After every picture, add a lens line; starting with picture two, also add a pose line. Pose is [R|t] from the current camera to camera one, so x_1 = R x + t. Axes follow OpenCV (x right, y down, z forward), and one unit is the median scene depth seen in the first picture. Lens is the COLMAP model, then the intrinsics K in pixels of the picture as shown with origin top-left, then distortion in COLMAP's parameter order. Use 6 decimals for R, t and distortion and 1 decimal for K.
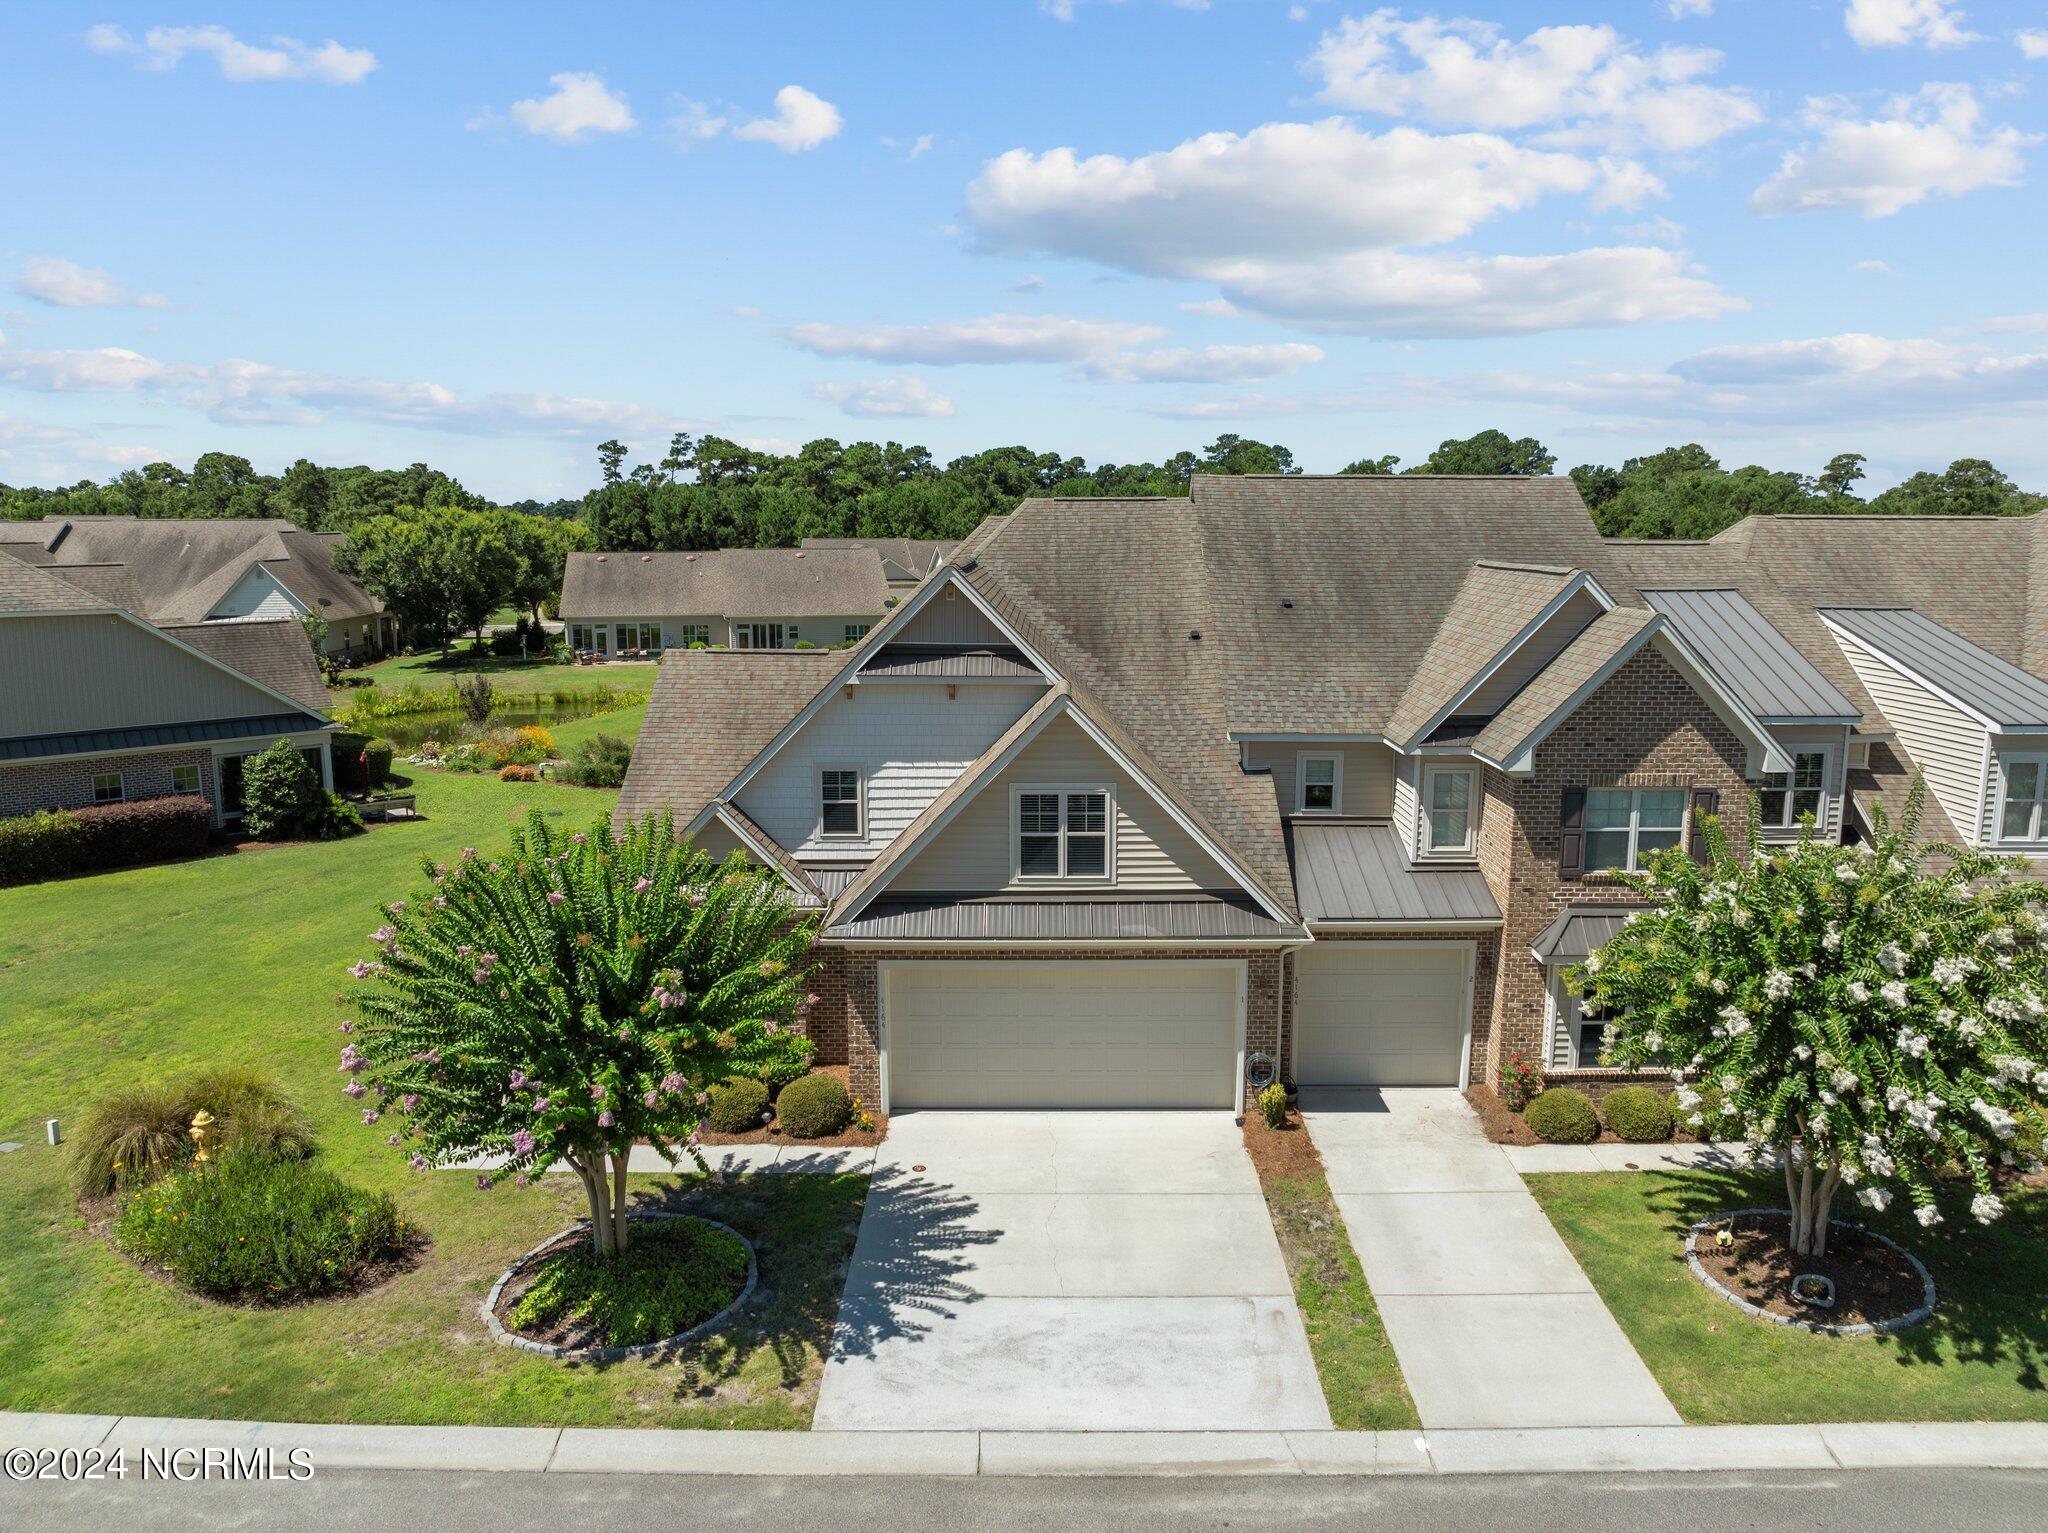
lens RADIAL K [[1431.1, 0, 1024.0], [0, 1431.1, 766.5], [0, 0, 1]] dist [-0.042173, 0.002878]
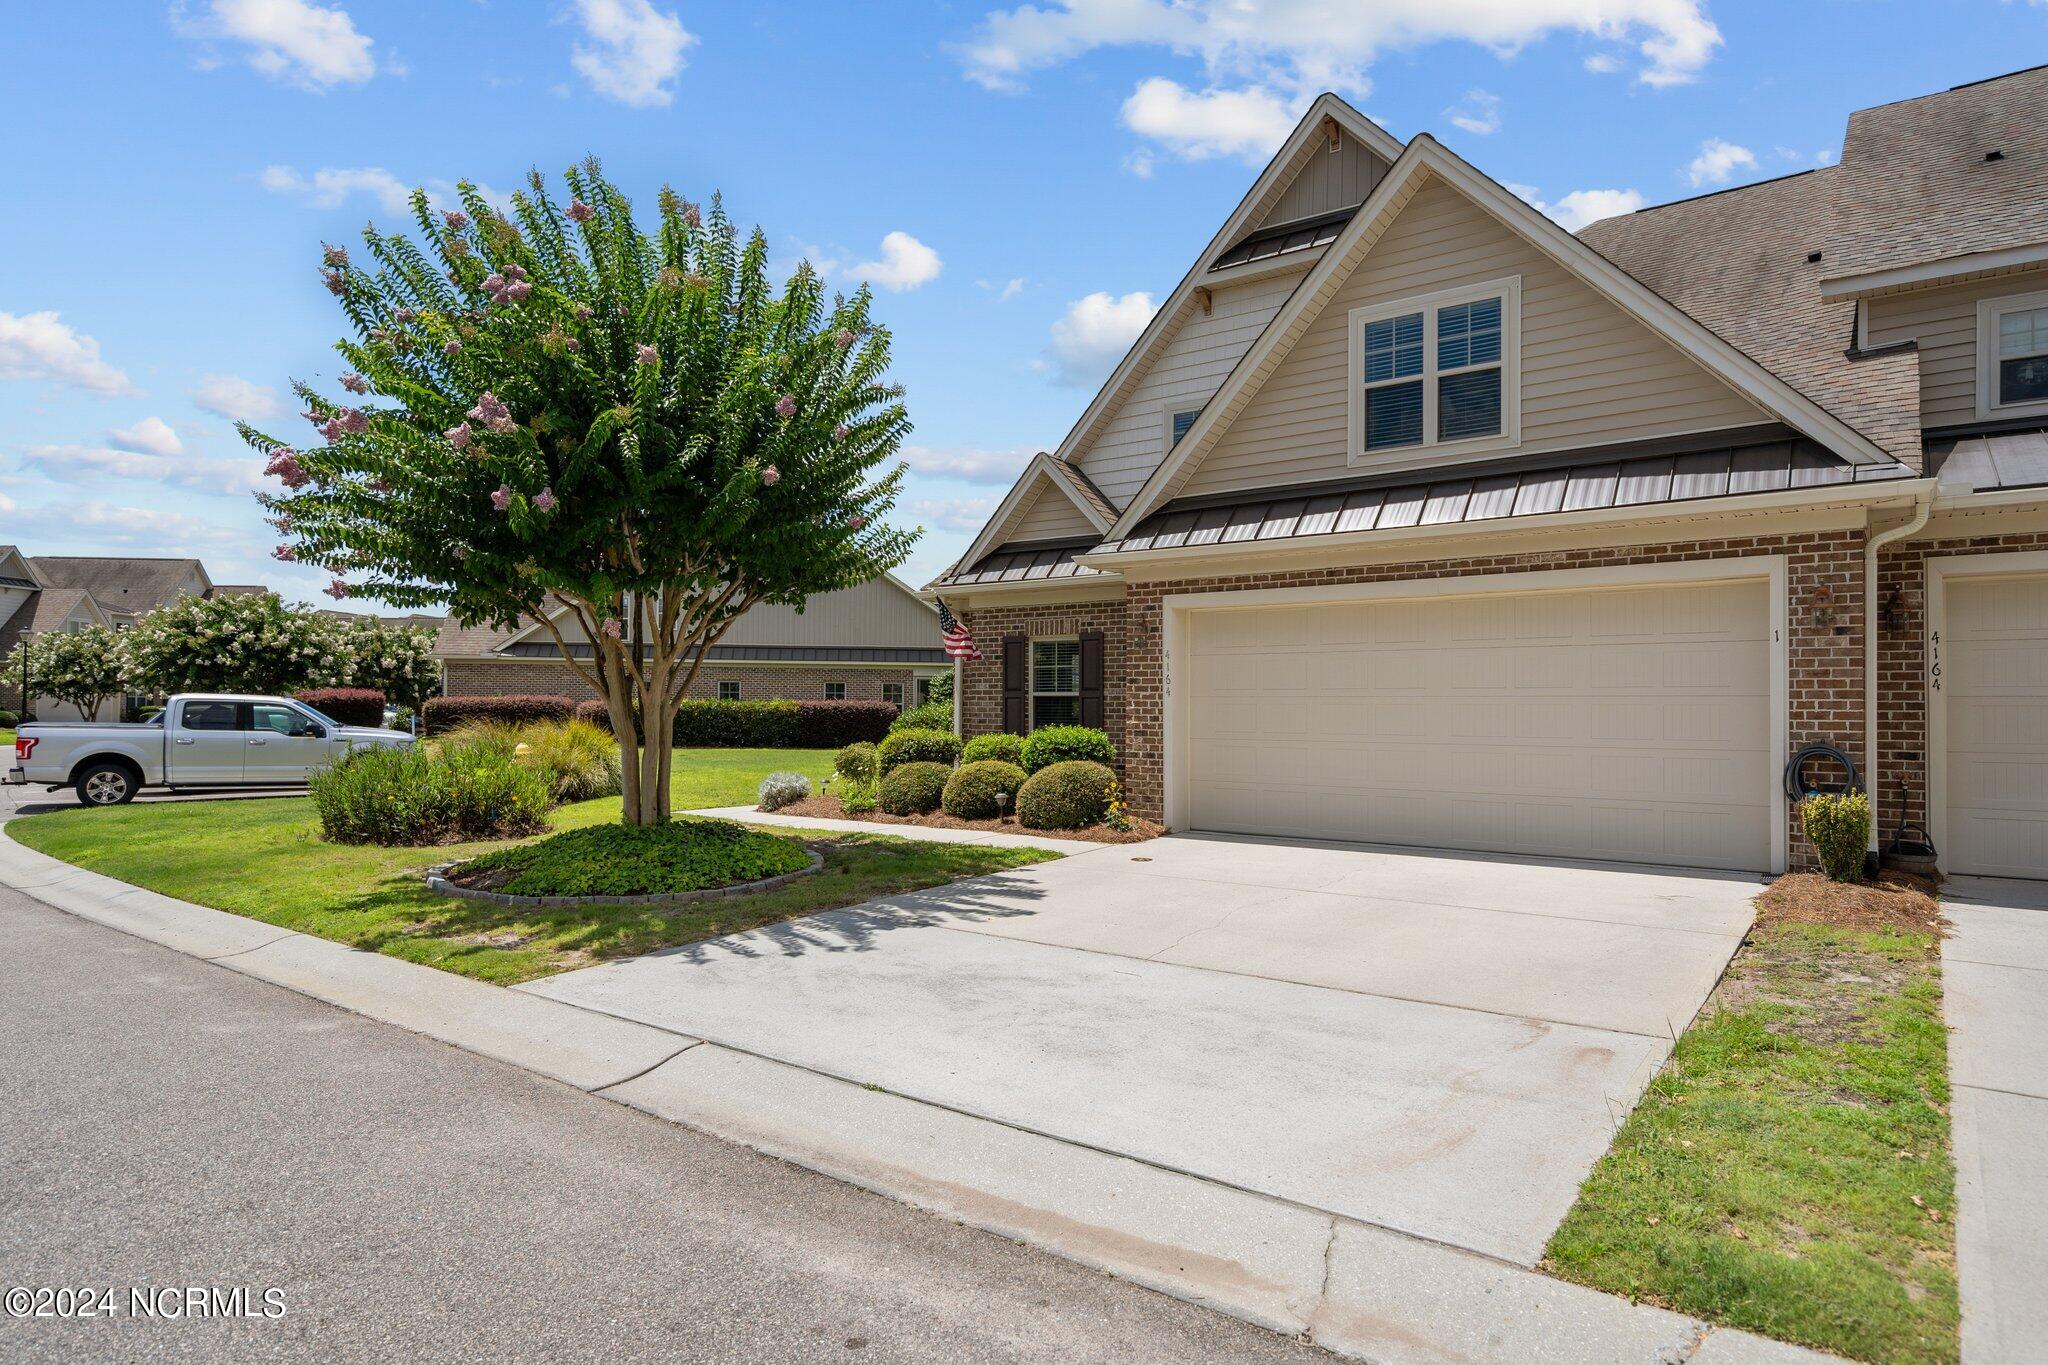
lens RADIAL K [[1175.0, 0, 1024.0], [0, 1175.0, 682.5], [0, 0, 1]] dist [0.014660, -0.000908]
pose [[0.803925, -0.003631, -0.594719, 0.191460], [-0.110328, 0.981714, -0.155132, 0.280678], [0.584407, 0.190329, 0.788824, 0.515722]]
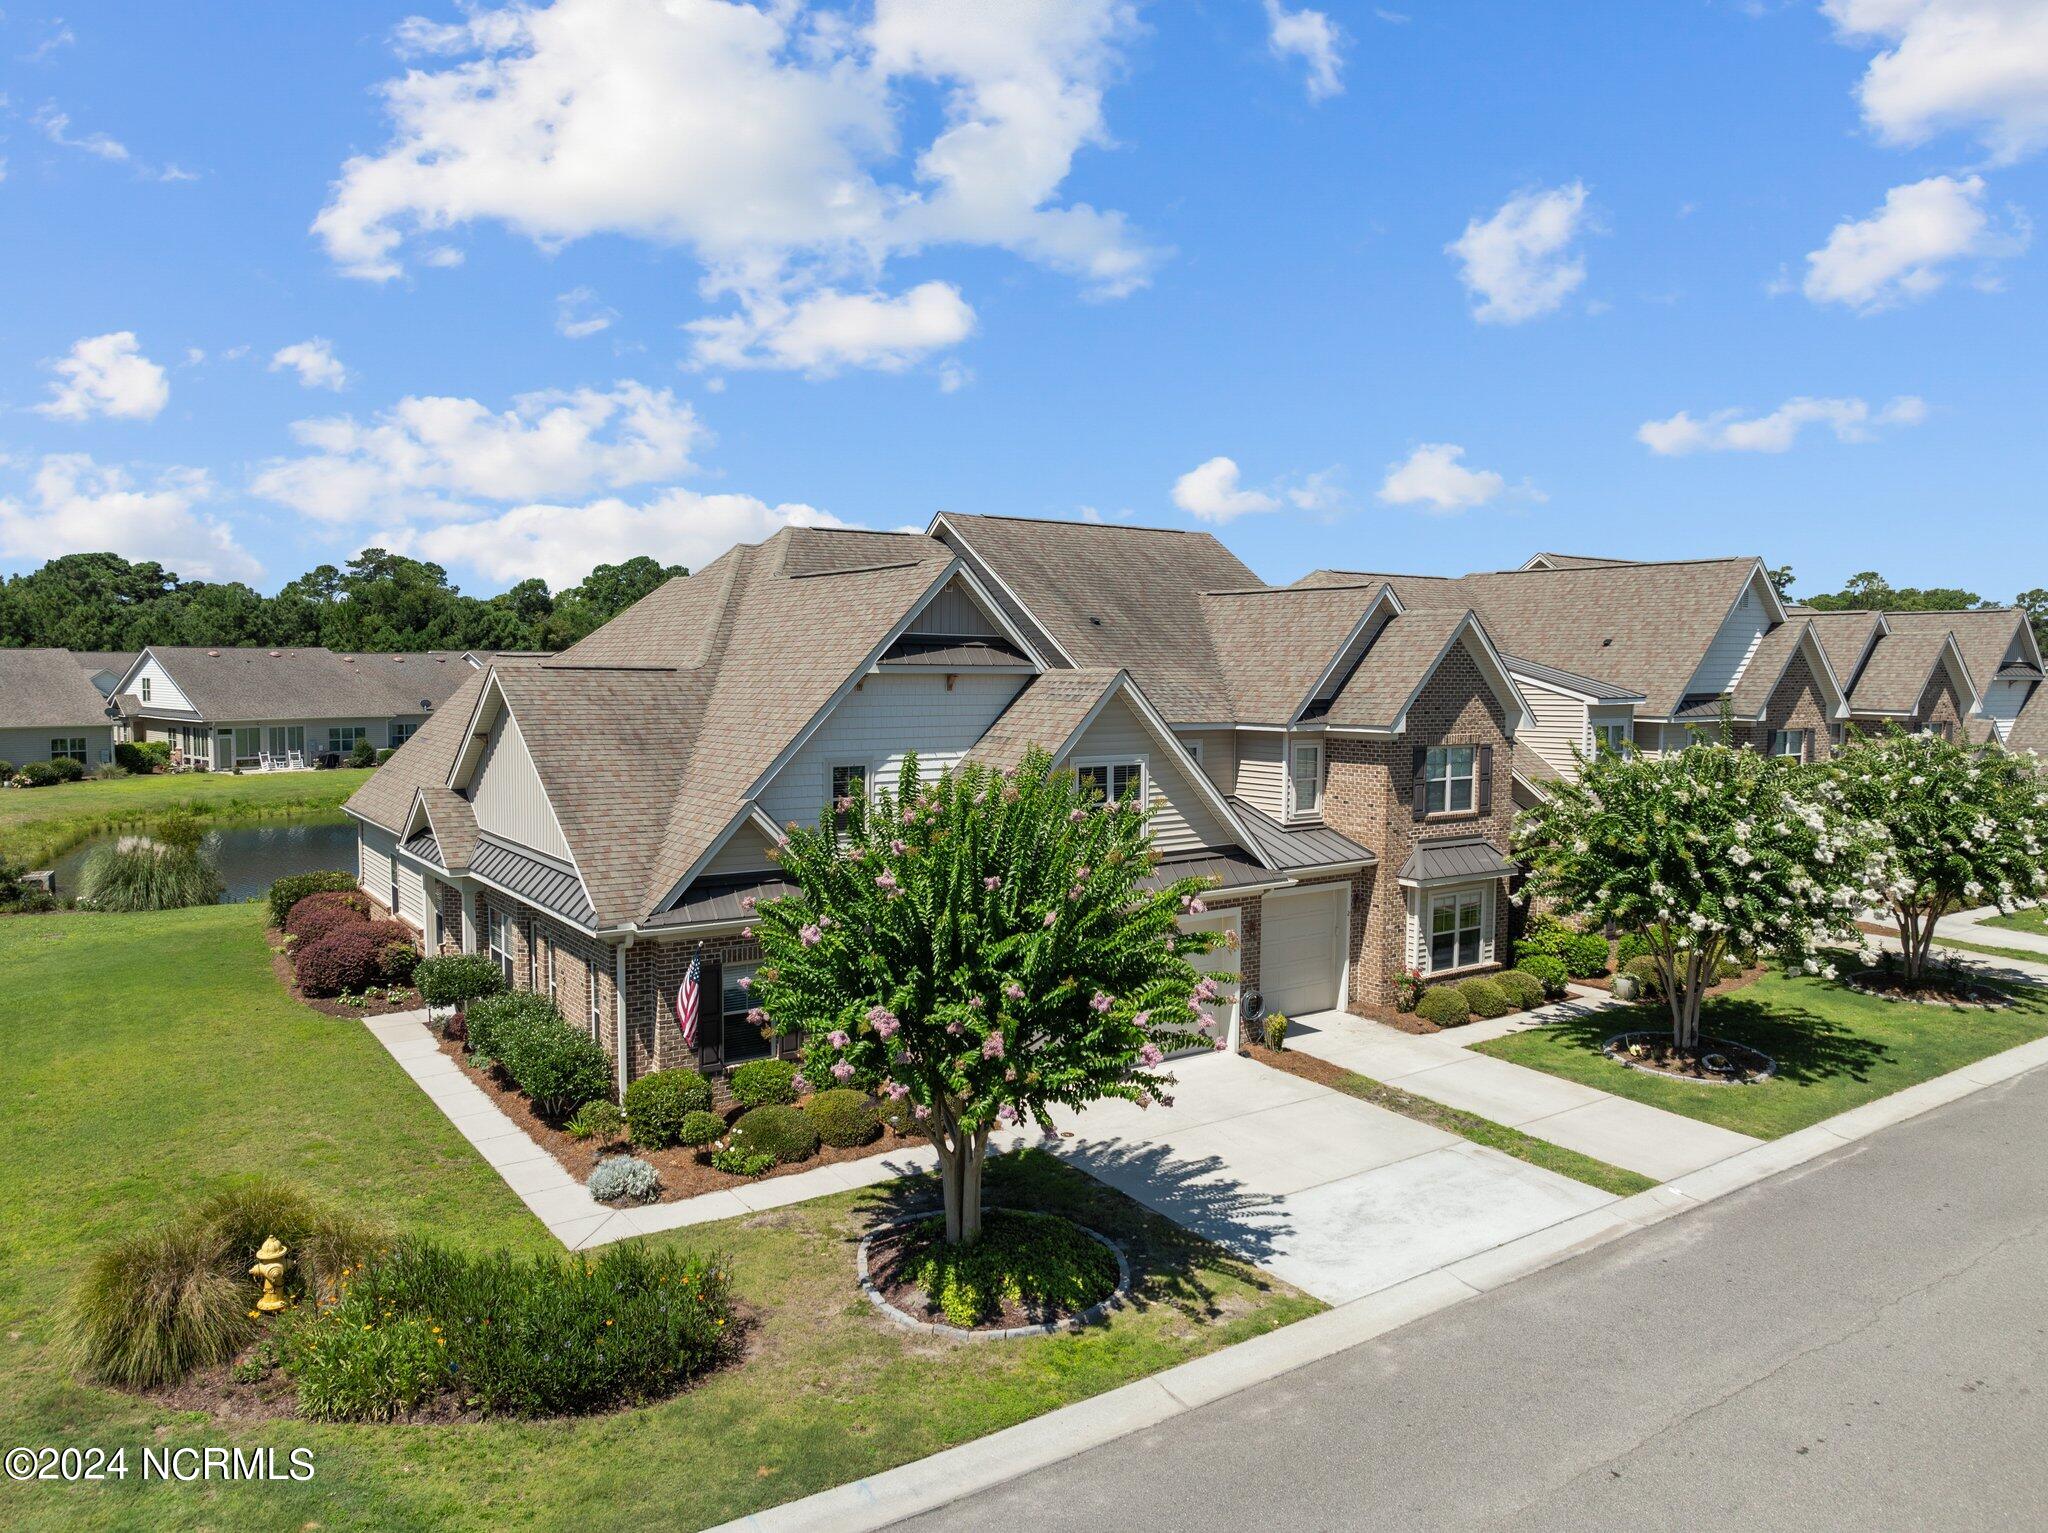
lens RADIAL K [[1438.8, 0, 1020.2], [0, 1438.8, 759.0], [0, 0, 1]] dist [-0.038612, -0.002005]
pose [[0.814437, -0.032578, 0.579337, -0.651517], [0.089736, 0.993482, -0.070285, 0.084012], [-0.573271, 0.109230, 0.812052, 0.163548]]
